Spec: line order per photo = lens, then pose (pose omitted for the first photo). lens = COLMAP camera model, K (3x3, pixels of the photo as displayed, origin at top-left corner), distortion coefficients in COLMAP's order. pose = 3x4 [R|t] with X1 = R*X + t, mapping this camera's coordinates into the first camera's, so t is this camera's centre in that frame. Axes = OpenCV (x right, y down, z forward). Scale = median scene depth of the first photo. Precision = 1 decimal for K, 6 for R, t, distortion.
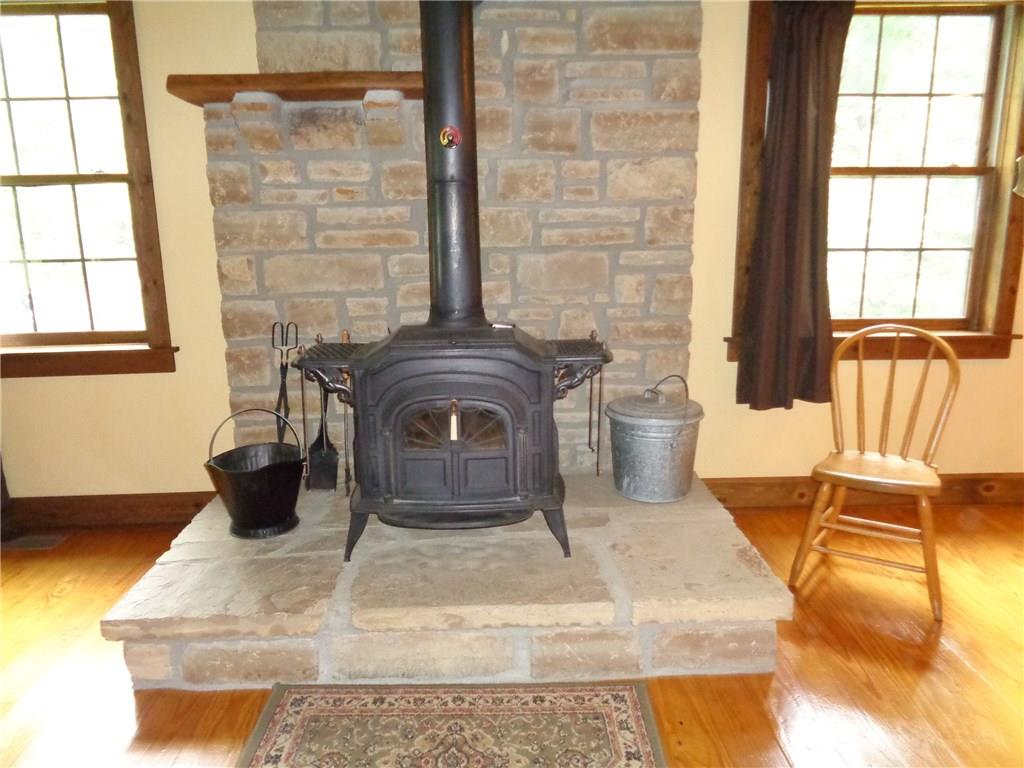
lens RADIAL K [[770.0, 0, 518.1], [0, 770.0, 381.7], [0, 0, 1]] dist [-0.005300, 0.000721]
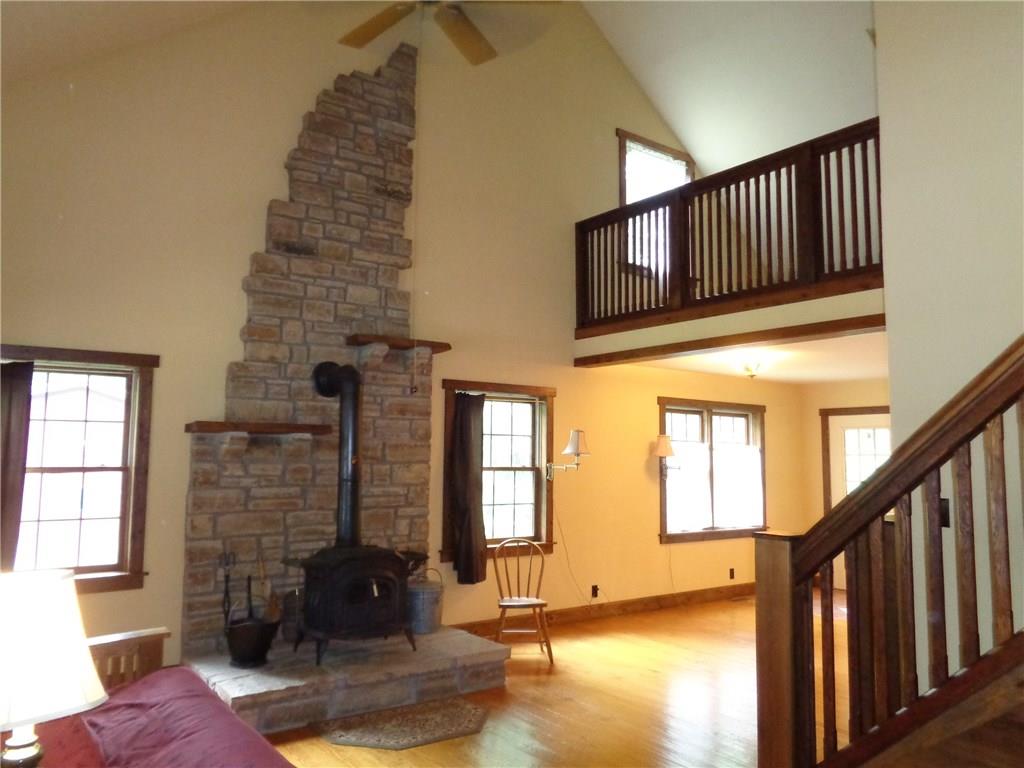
lens RADIAL K [[770.0, 0, 517.9], [0, 770.0, 386.9], [0, 0, 1]] dist [-0.005300, 0.000721]
pose [[0.819351, 0.071035, 0.568875, -0.804009], [0.106734, 0.956044, -0.273108, 0.114558], [-0.563269, 0.284490, 0.775753, -0.862835]]
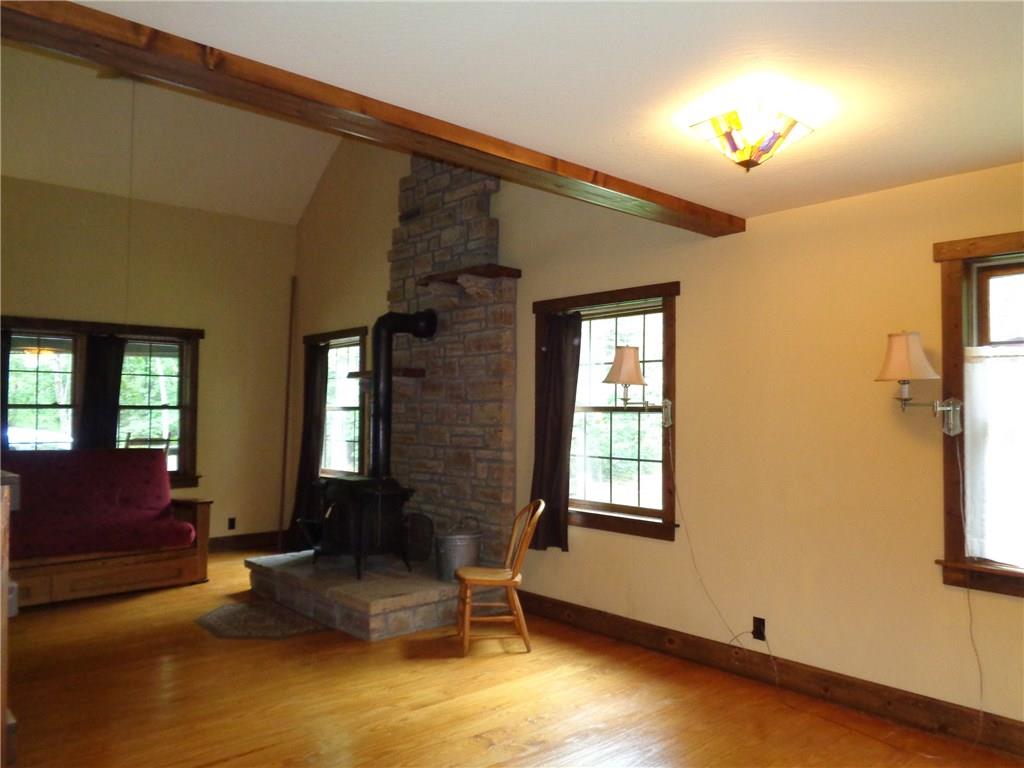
lens RADIAL K [[770.0, 0, 518.1], [0, 770.0, 386.9], [0, 0, 1]] dist [-0.005300, 0.000721]
pose [[0.646235, -0.010003, -0.763073, 1.697540], [-0.184302, 0.968270, -0.168775, -0.017575], [0.740549, 0.249704, 0.623887, -0.161034]]
